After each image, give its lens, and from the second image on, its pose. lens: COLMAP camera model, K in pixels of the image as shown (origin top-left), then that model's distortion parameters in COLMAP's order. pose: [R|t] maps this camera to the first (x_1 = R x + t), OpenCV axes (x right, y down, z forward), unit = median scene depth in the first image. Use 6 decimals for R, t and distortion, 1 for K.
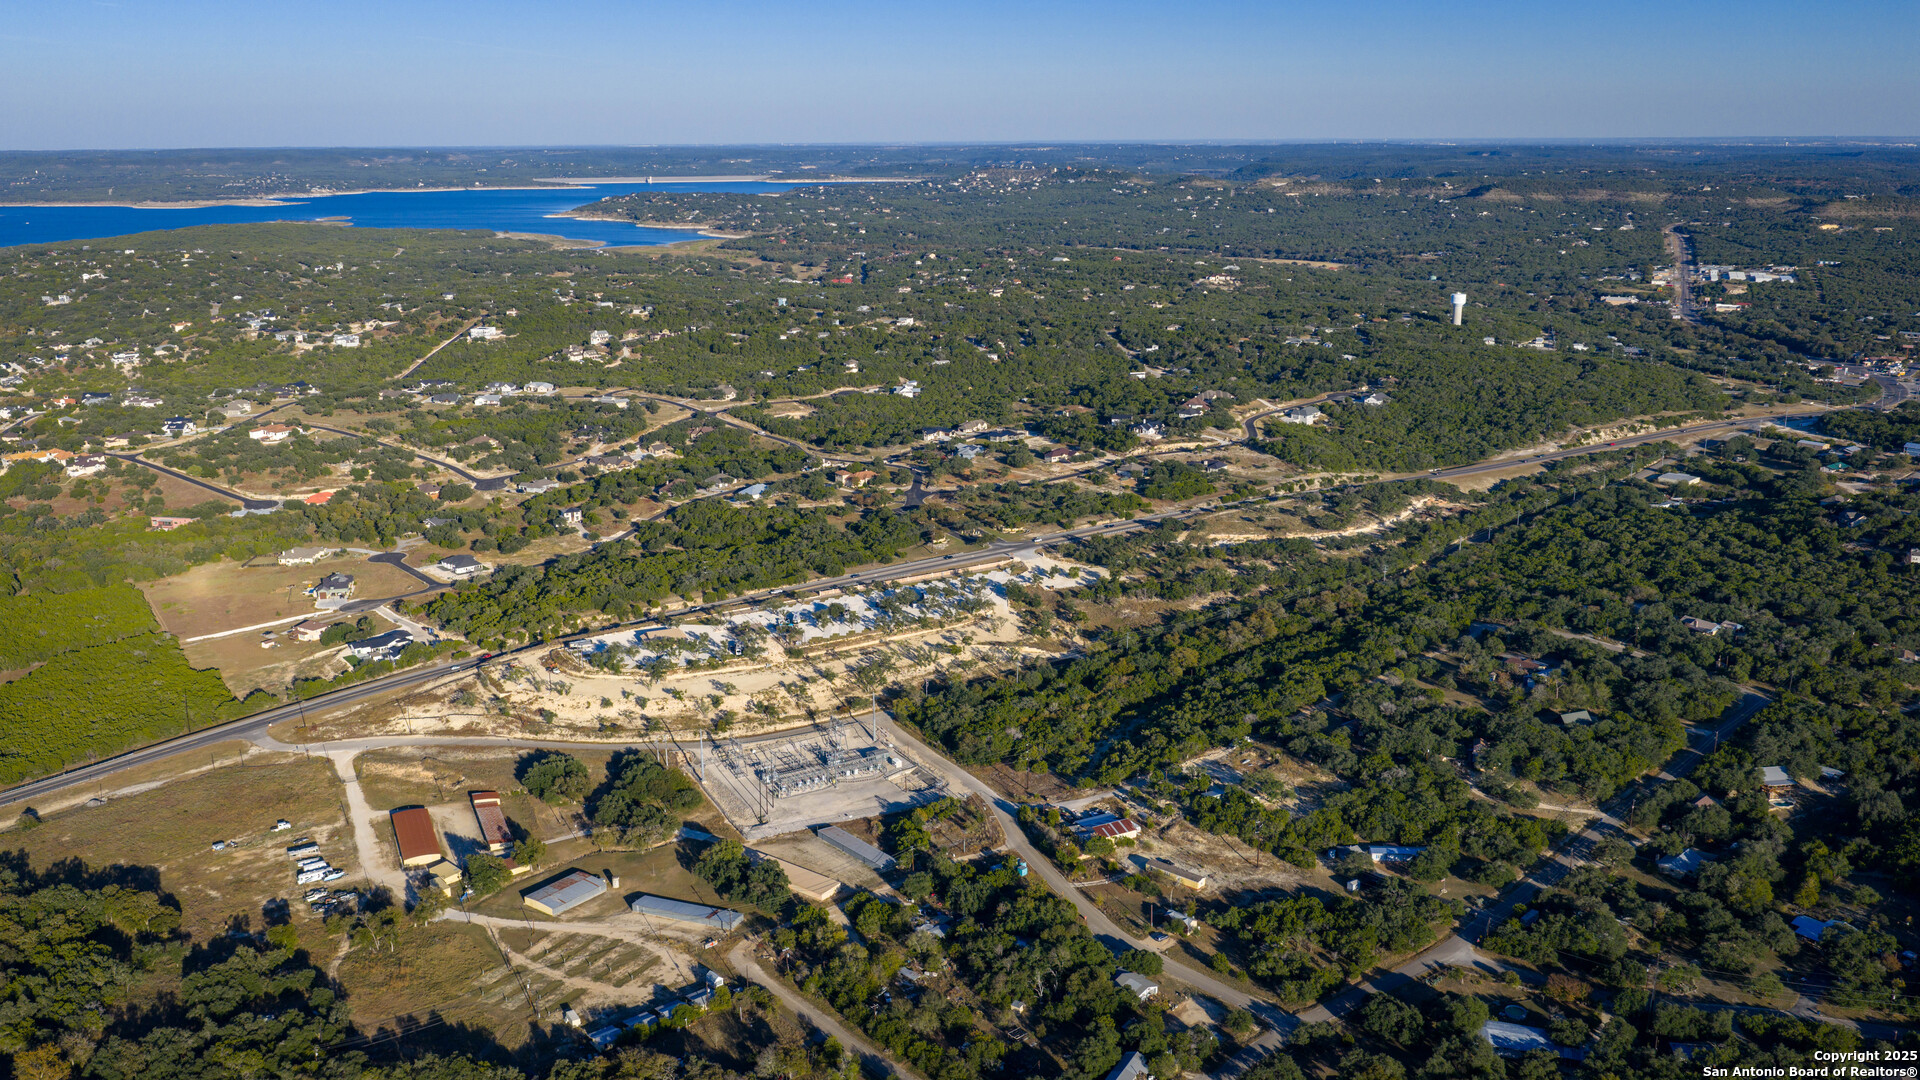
lens RADIAL K [[1583.5, 0, 963.4], [0, 1583.5, 541.7], [0, 0, 1]] dist [0.028471, -0.061941]
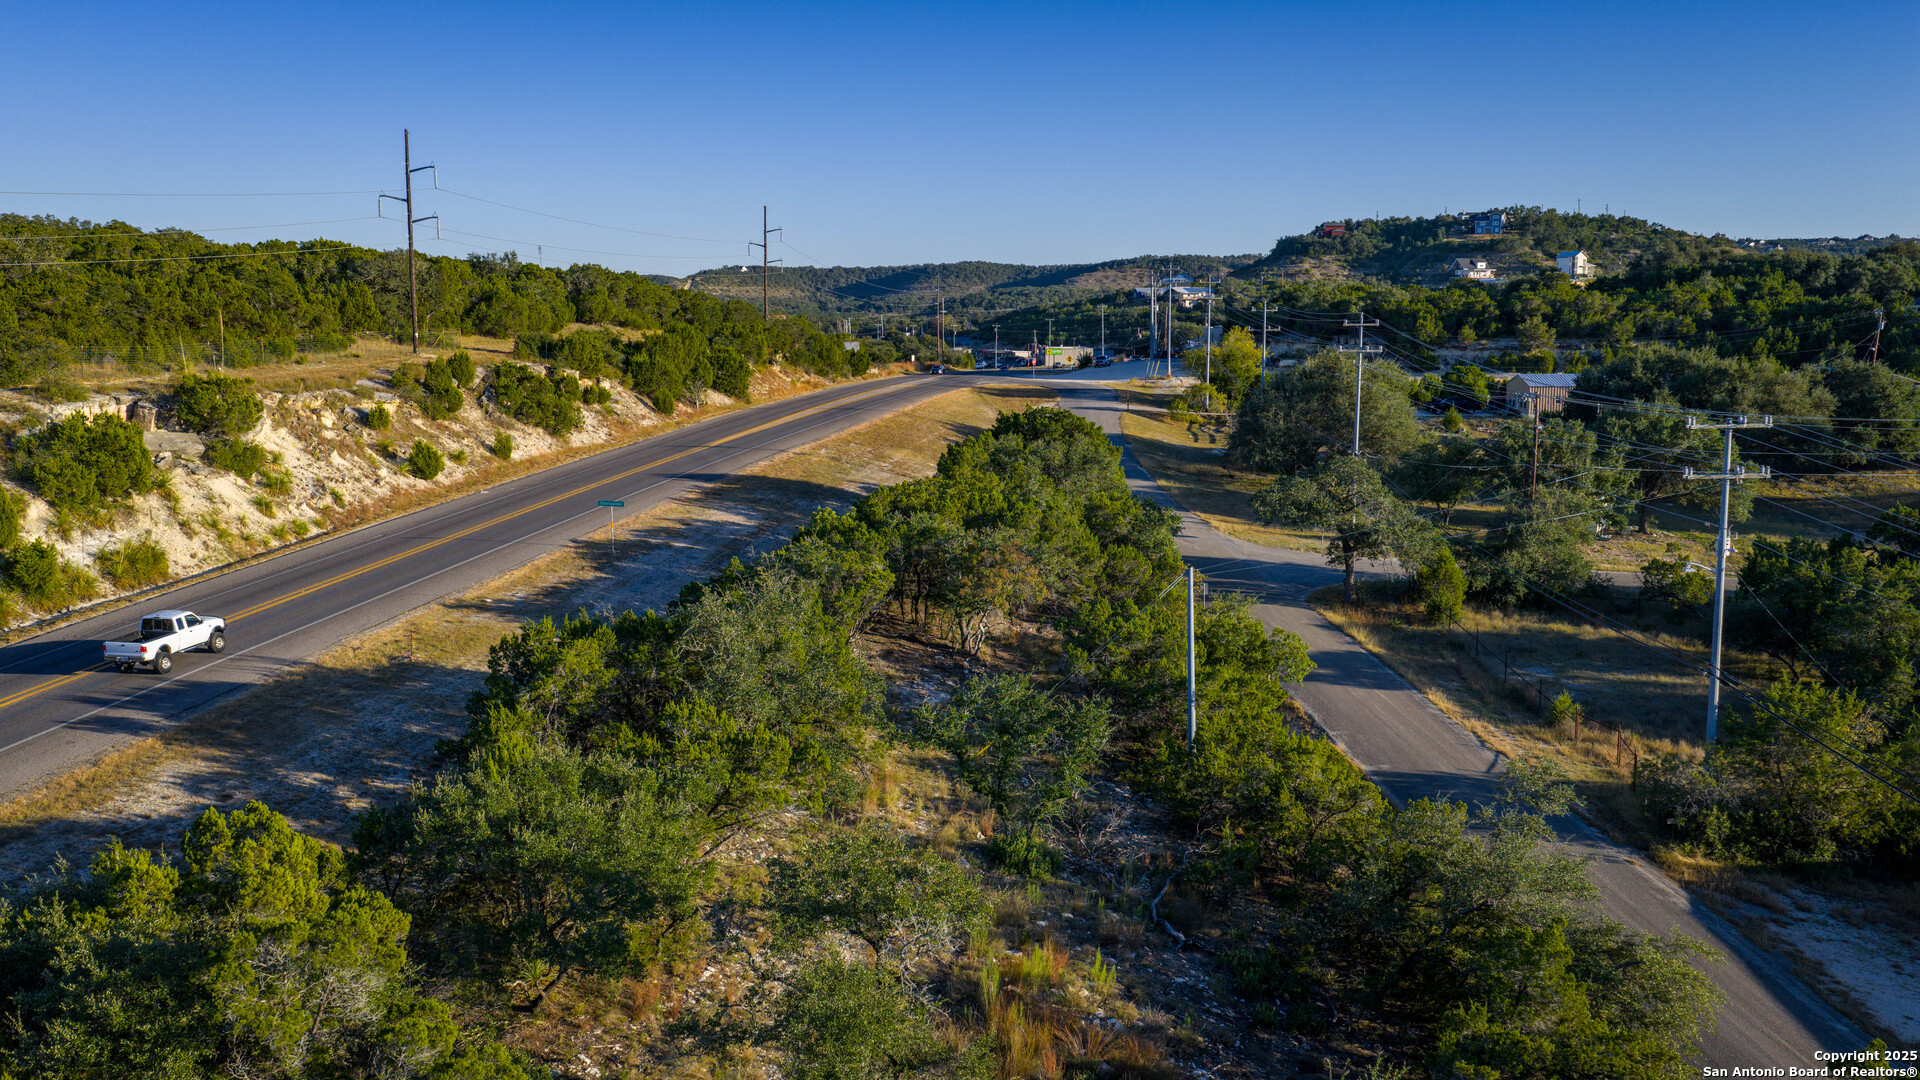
lens RADIAL K [[1583.5, 0, 962.3], [0, 1583.5, 549.7], [0, 0, 1]] dist [0.028471, -0.061941]
pose [[0.608612, -0.108448, 0.786022, 0.398742], [0.199296, 0.979752, -0.019137, -0.059570], [-0.768031, 0.168298, 0.617902, 1.025642]]
